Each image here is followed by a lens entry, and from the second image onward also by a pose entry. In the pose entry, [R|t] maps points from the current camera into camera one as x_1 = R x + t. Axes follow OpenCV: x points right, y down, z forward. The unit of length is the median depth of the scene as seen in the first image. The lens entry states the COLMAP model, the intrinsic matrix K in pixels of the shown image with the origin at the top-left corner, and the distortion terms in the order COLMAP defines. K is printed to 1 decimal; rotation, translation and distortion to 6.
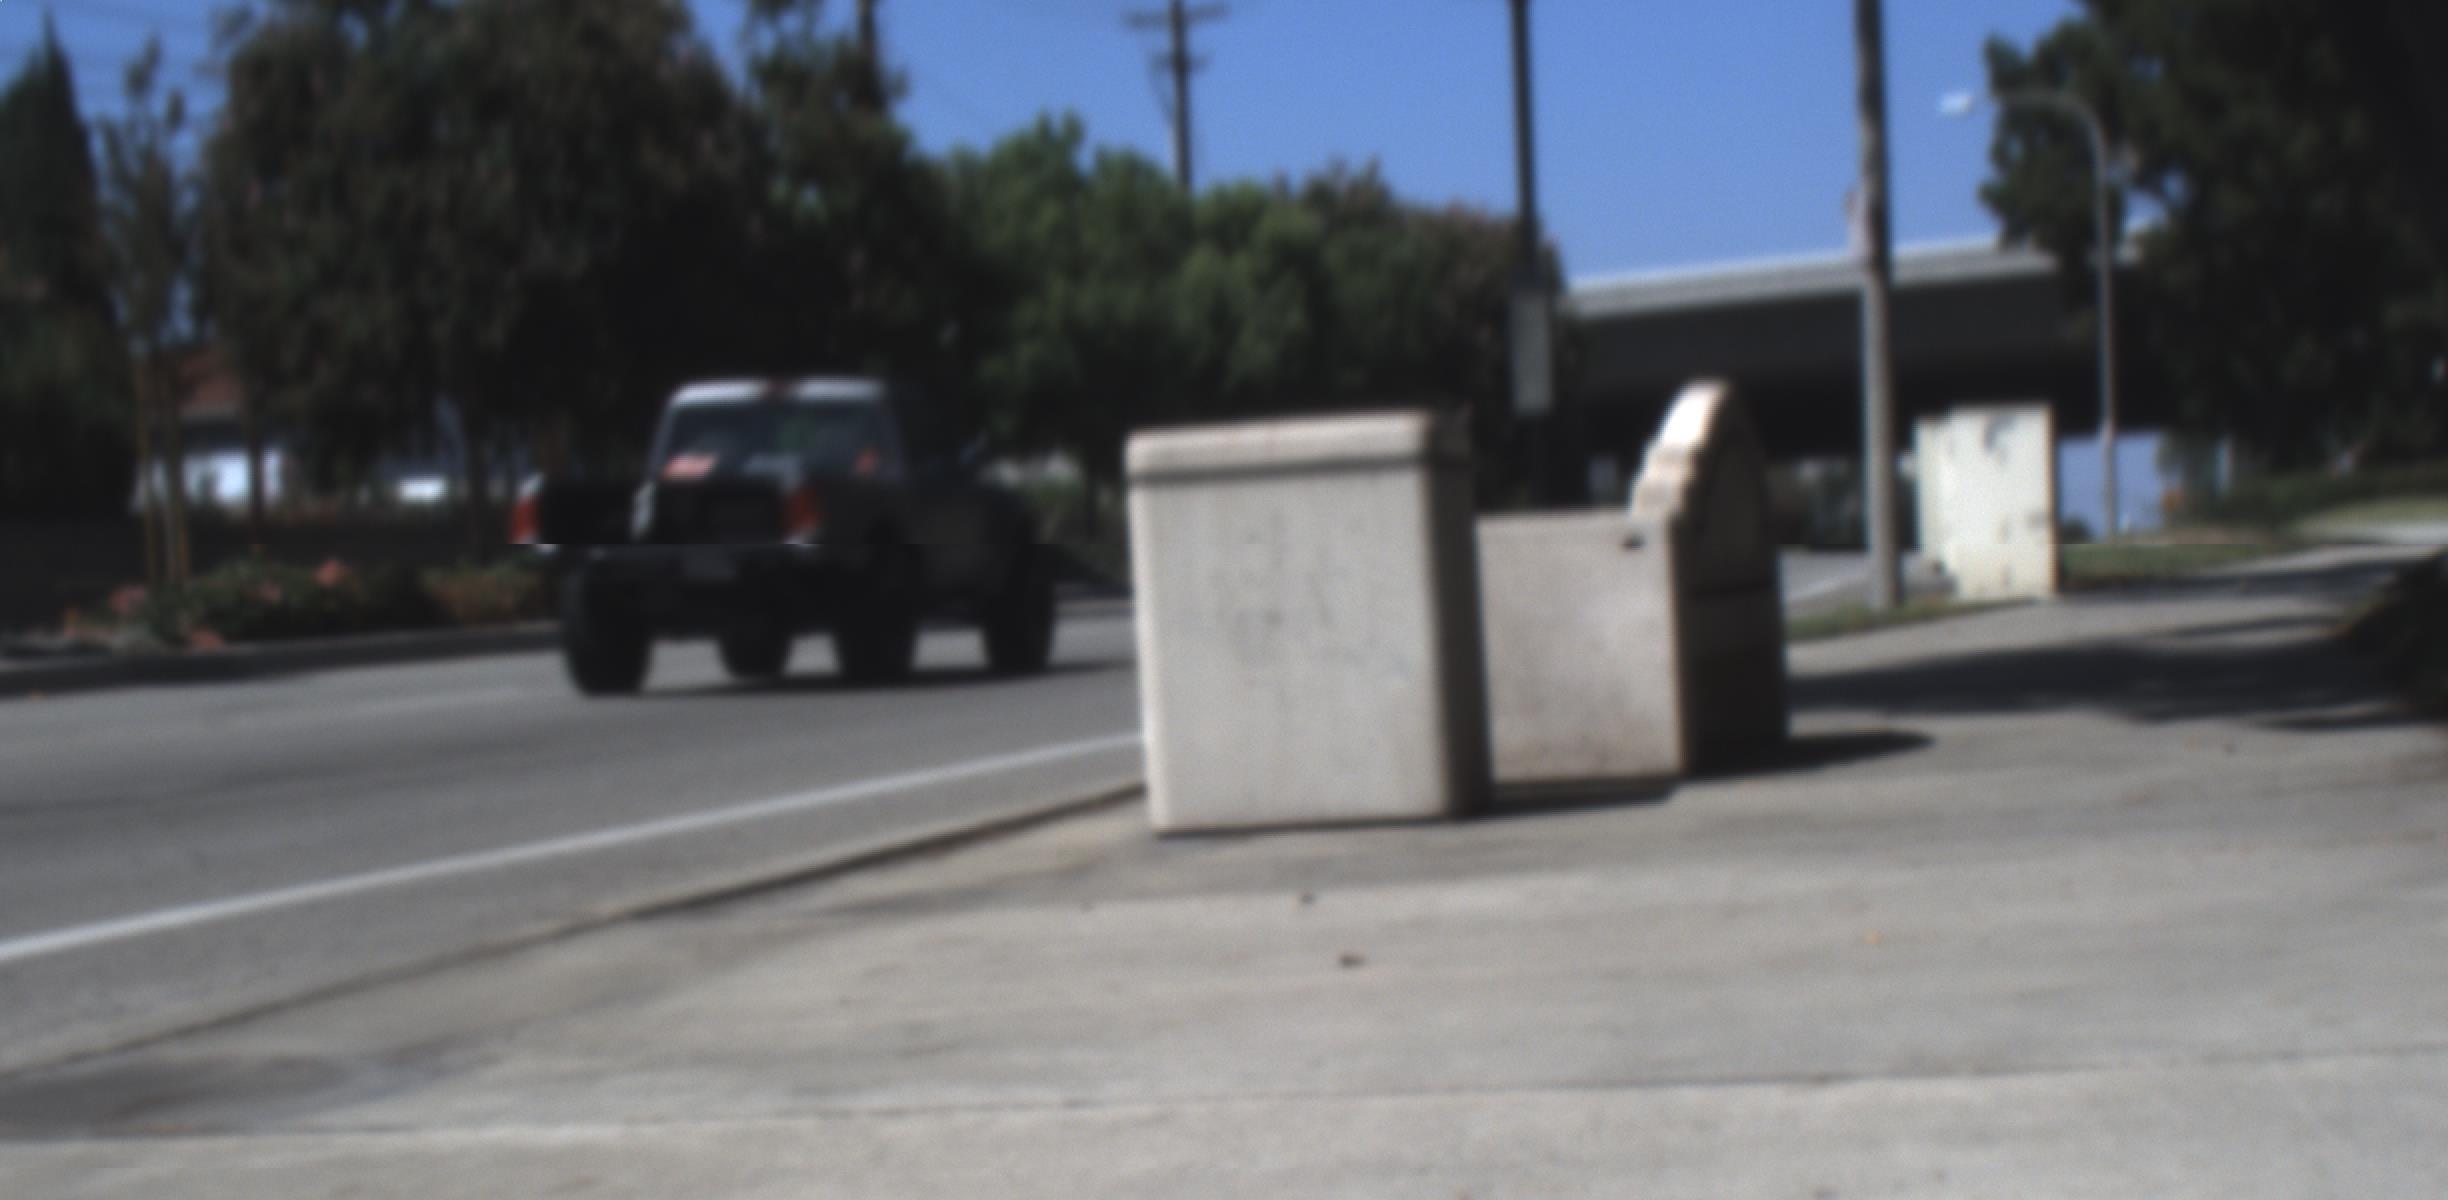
lens RADIAL K [[4776.1, 0, 1224.0], [0, 4776.1, 600.0], [0, 0, 1]] dist [0.015231, 0.033408]
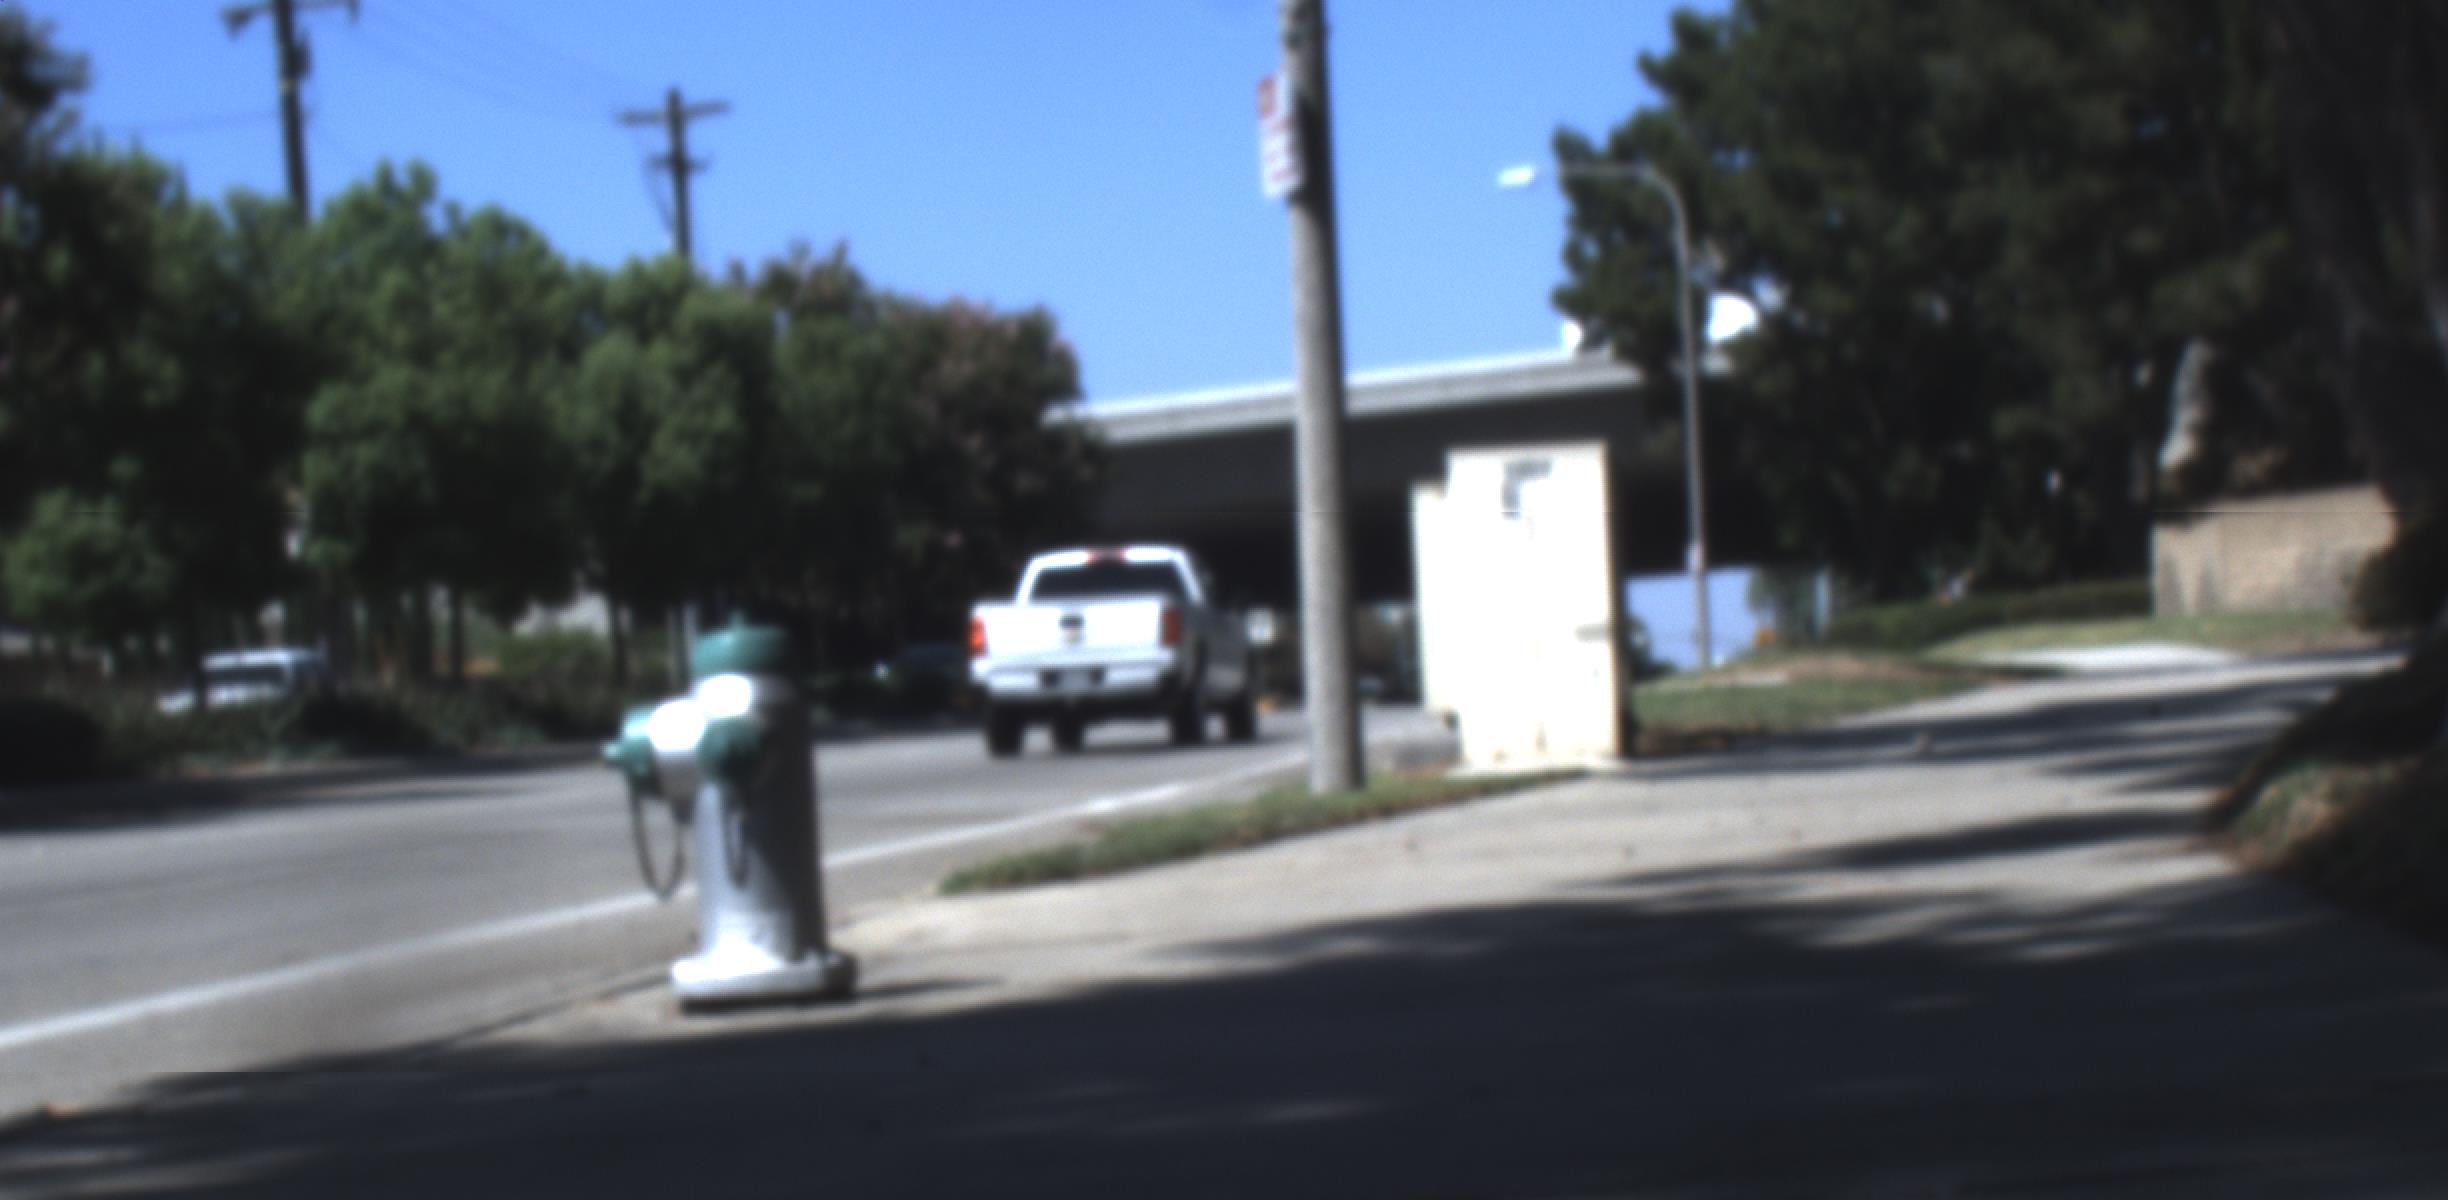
lens RADIAL K [[4715.9, 0, 1259.7], [0, 4715.9, 725.4], [0, 0, 1]] dist [0.025604, 0.080238]
pose [[0.995801, -0.011558, 0.090813, 0.058370], [0.011971, 0.999920, -0.004004, -0.002629], [-0.090759, 0.005074, 0.995860, 0.321044]]
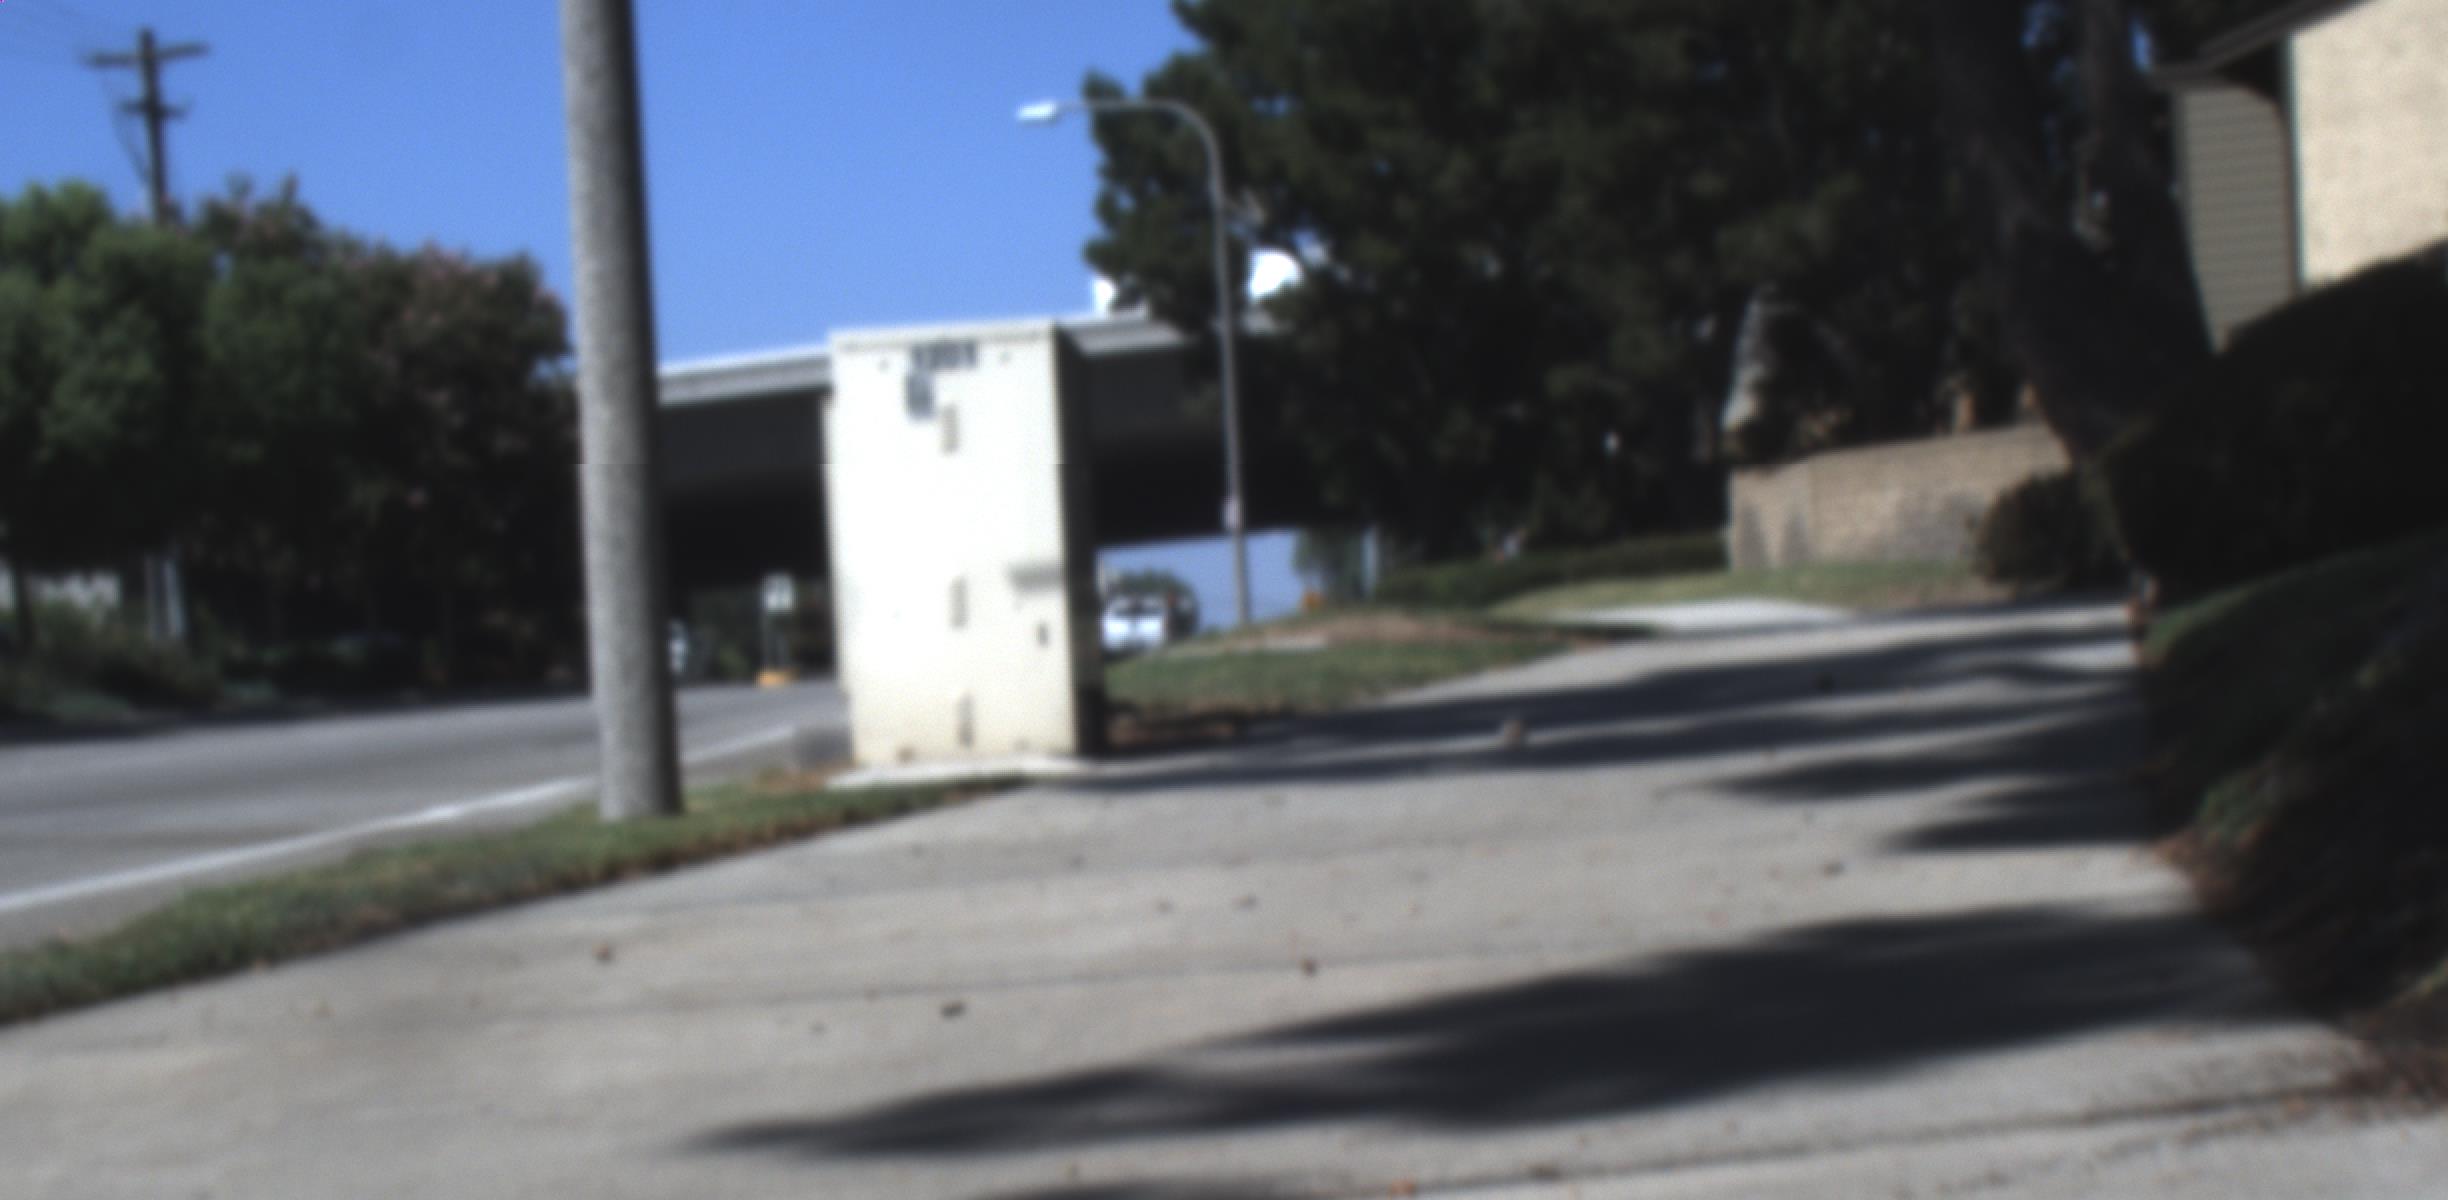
lens RADIAL K [[4699.4, 0, 1100.8], [0, 4699.4, 688.2], [0, 0, 1]] dist [0.173644, 0.109256]
pose [[0.988305, -0.018719, 0.151339, 0.089836], [0.019856, 0.999785, -0.006006, -0.004062], [-0.151194, 0.008940, 0.988464, 0.464599]]
